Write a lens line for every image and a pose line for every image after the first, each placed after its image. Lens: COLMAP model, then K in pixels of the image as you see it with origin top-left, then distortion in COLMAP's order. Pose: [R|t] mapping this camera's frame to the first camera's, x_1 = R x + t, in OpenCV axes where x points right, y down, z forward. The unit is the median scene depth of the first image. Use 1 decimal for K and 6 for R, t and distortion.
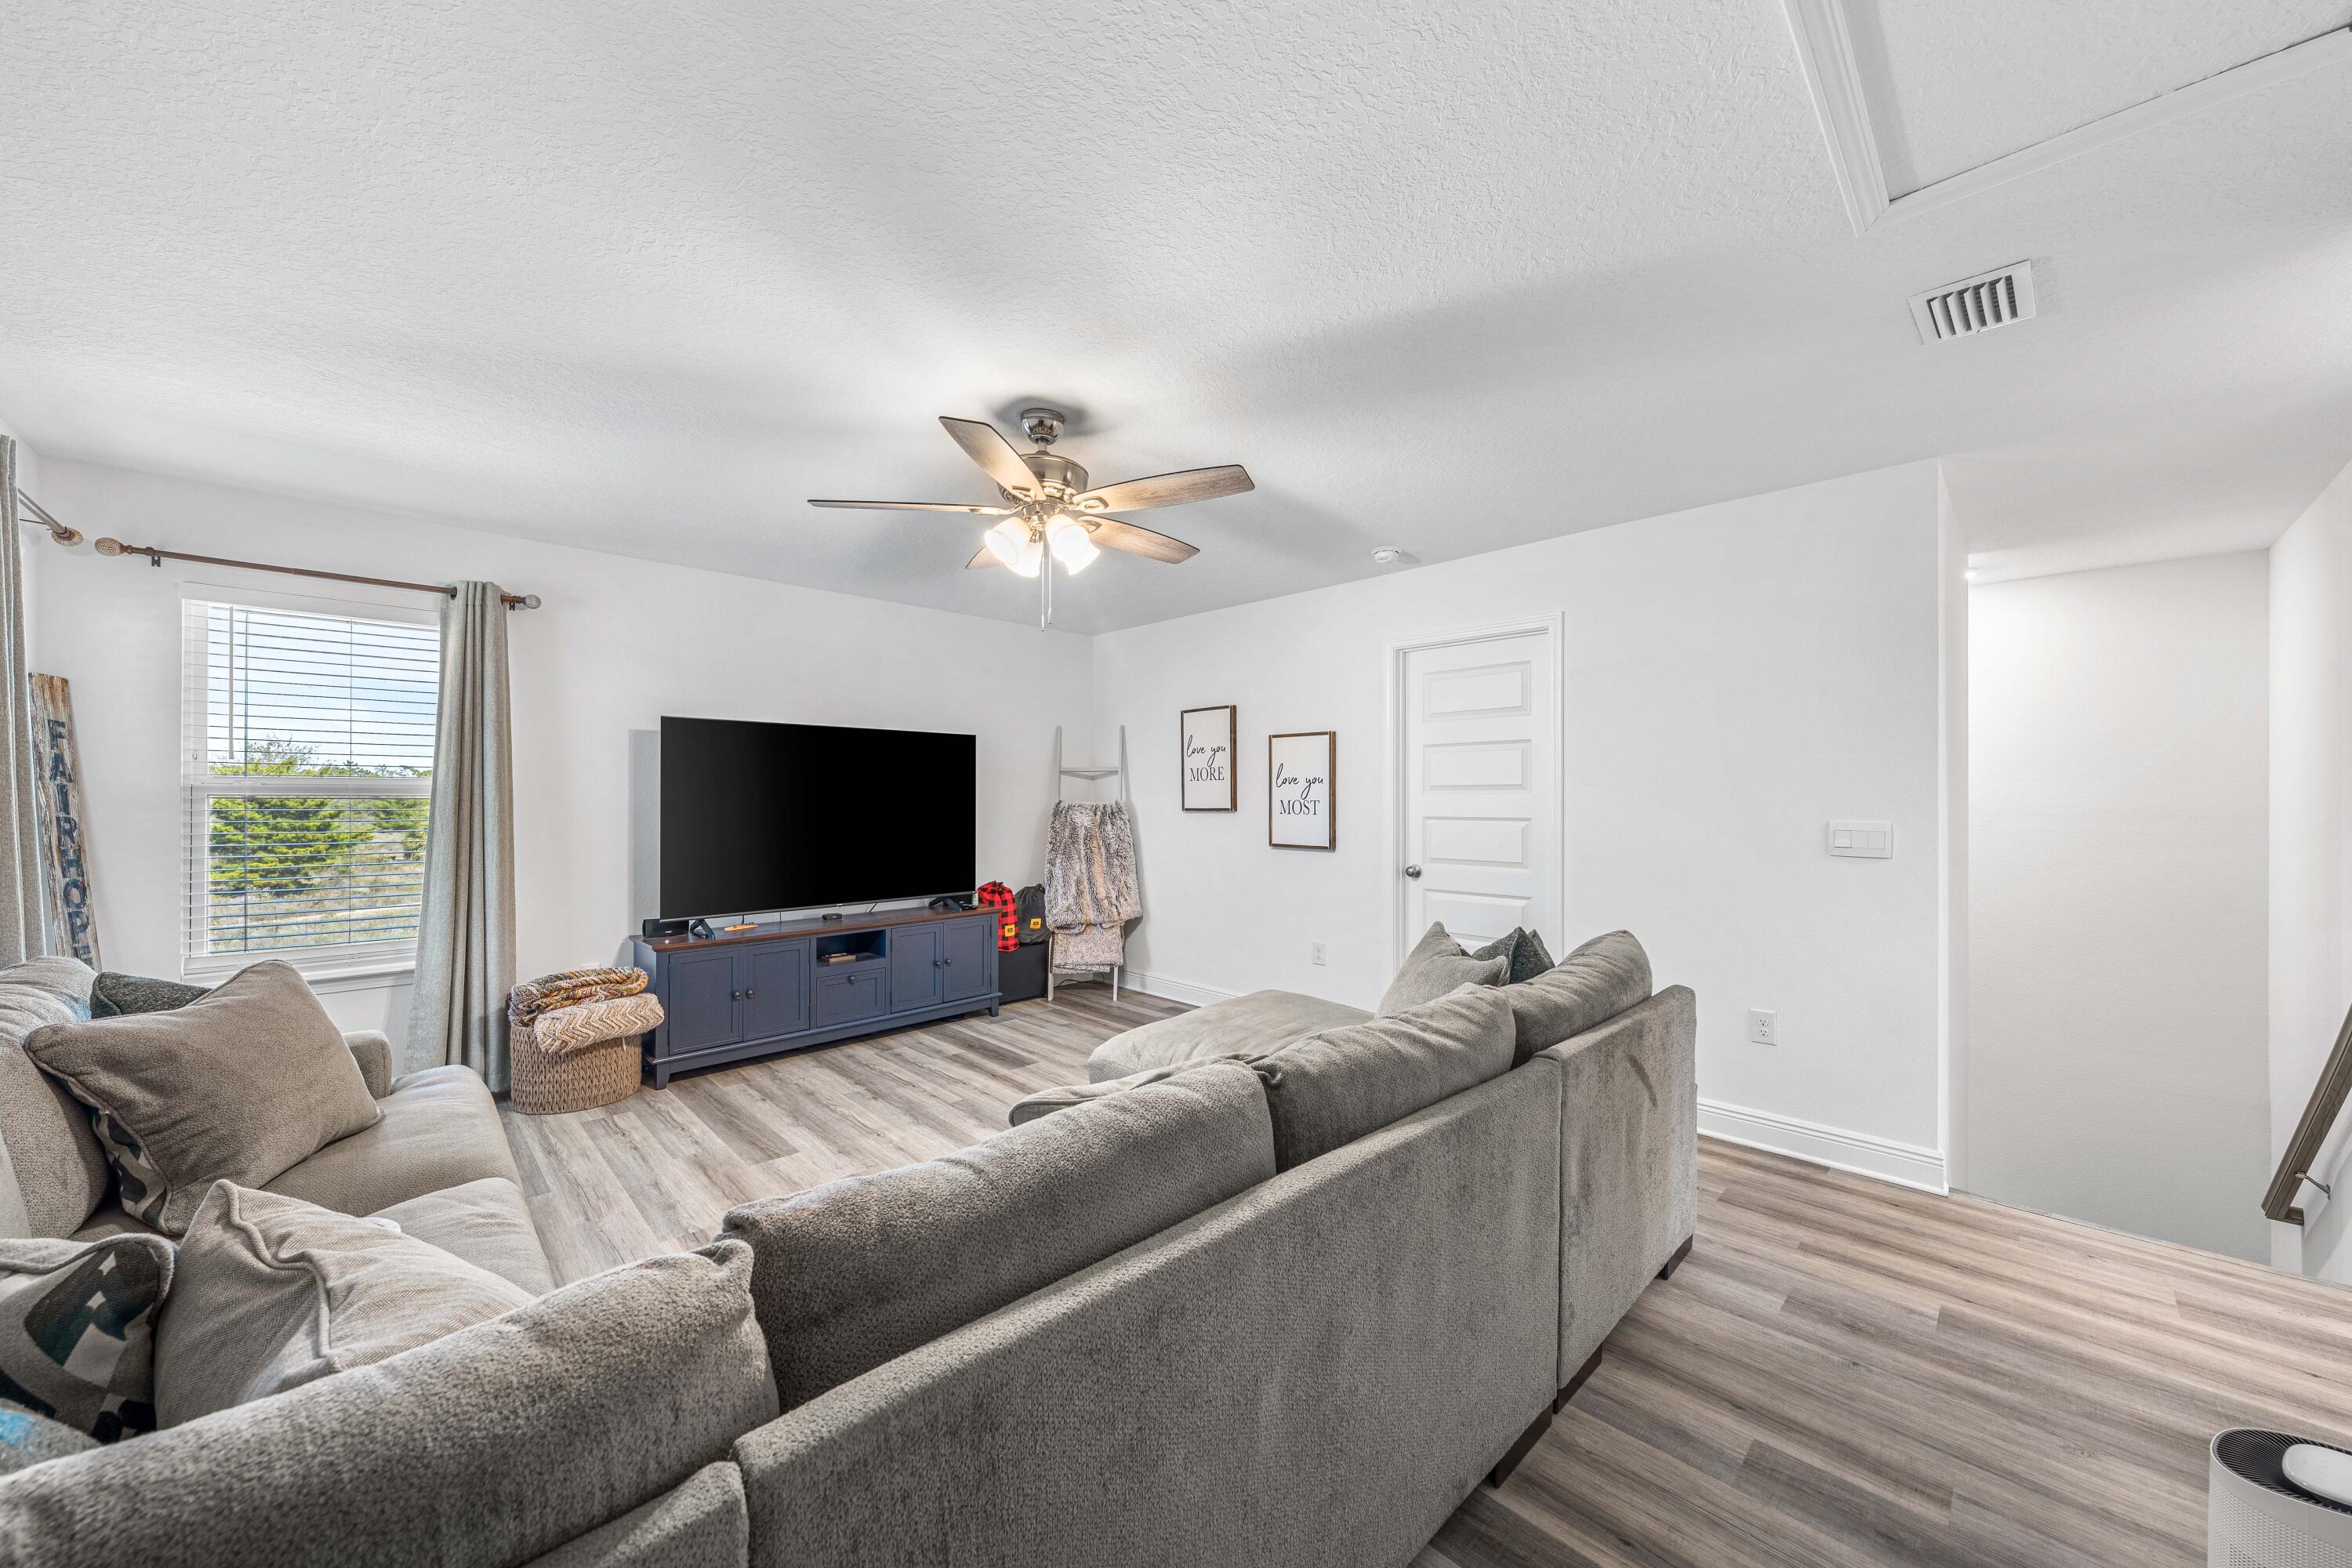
lens RADIAL K [[836.2, 0, 1190.5], [0, 836.2, 799.4], [0, 0, 1]] dist [-0.001803, -0.000048]
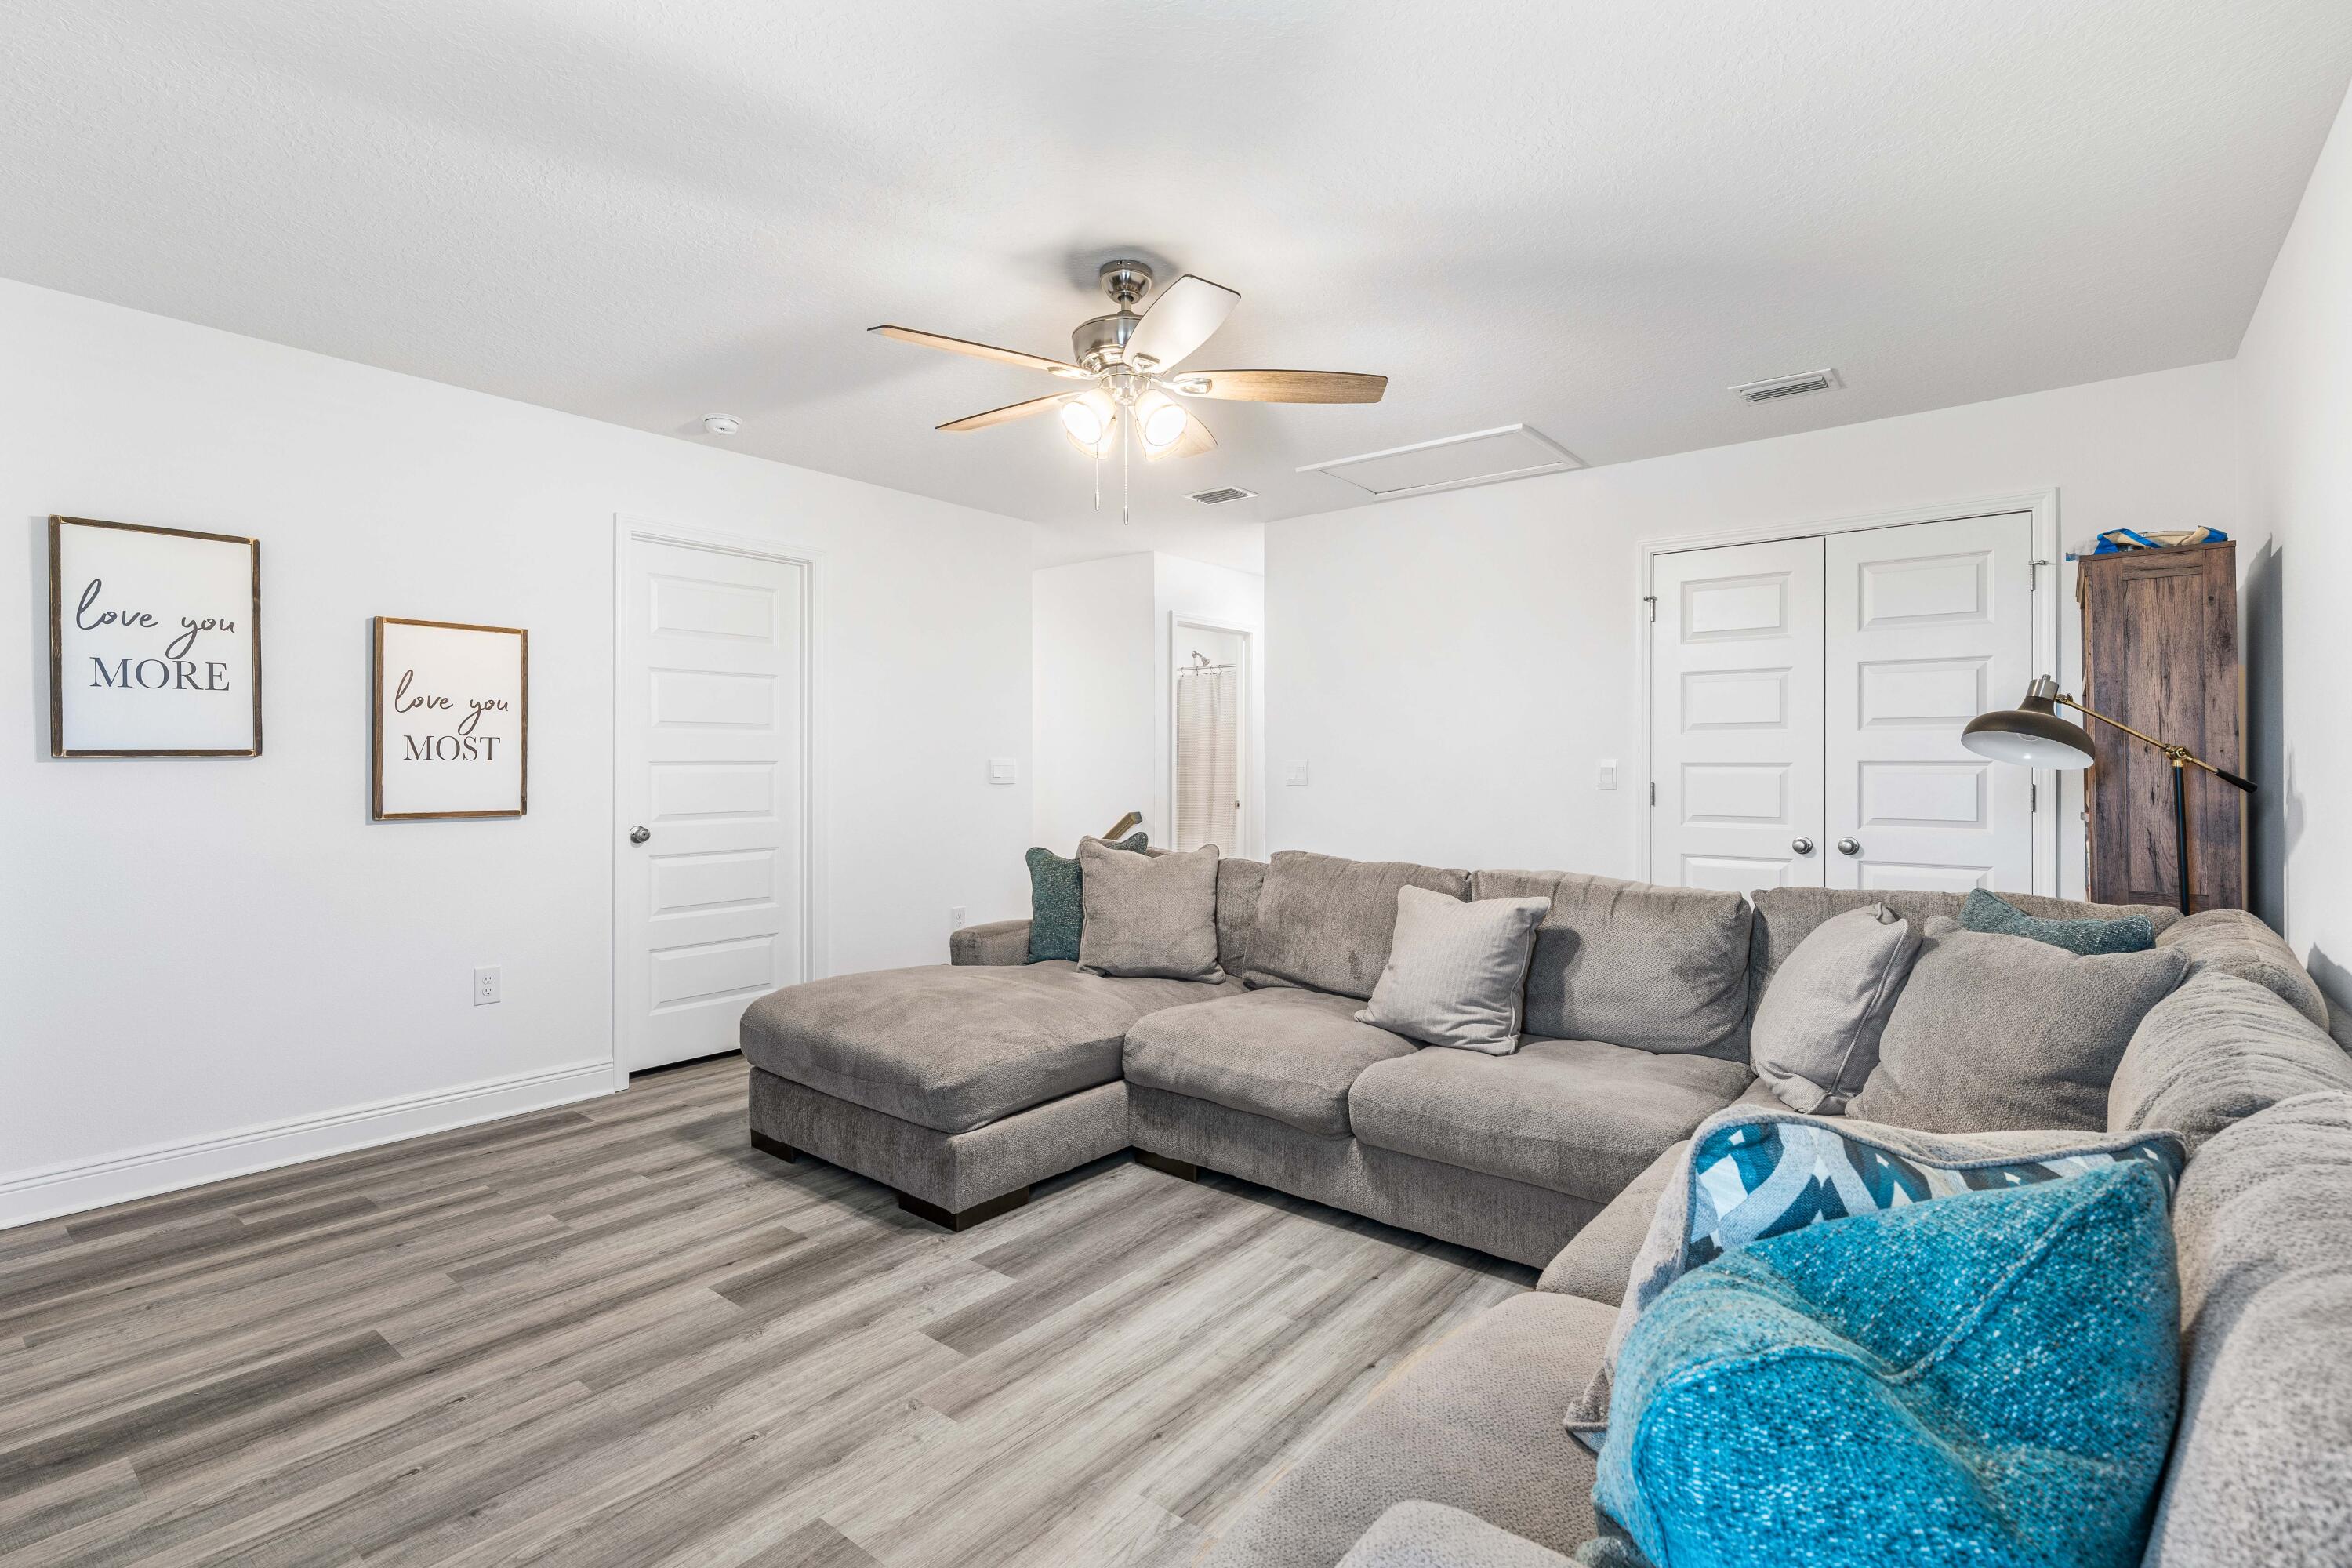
lens RADIAL K [[1052.9, 0, 1188.5], [0, 1052.9, 768.1], [0, 0, 1]] dist [0.003622, 0.000390]
pose [[-0.089232, -0.013194, 0.995924, -0.683866], [-0.005670, 0.999903, 0.012738, 0.011155], [-0.995995, -0.004511, -0.089298, 0.564723]]
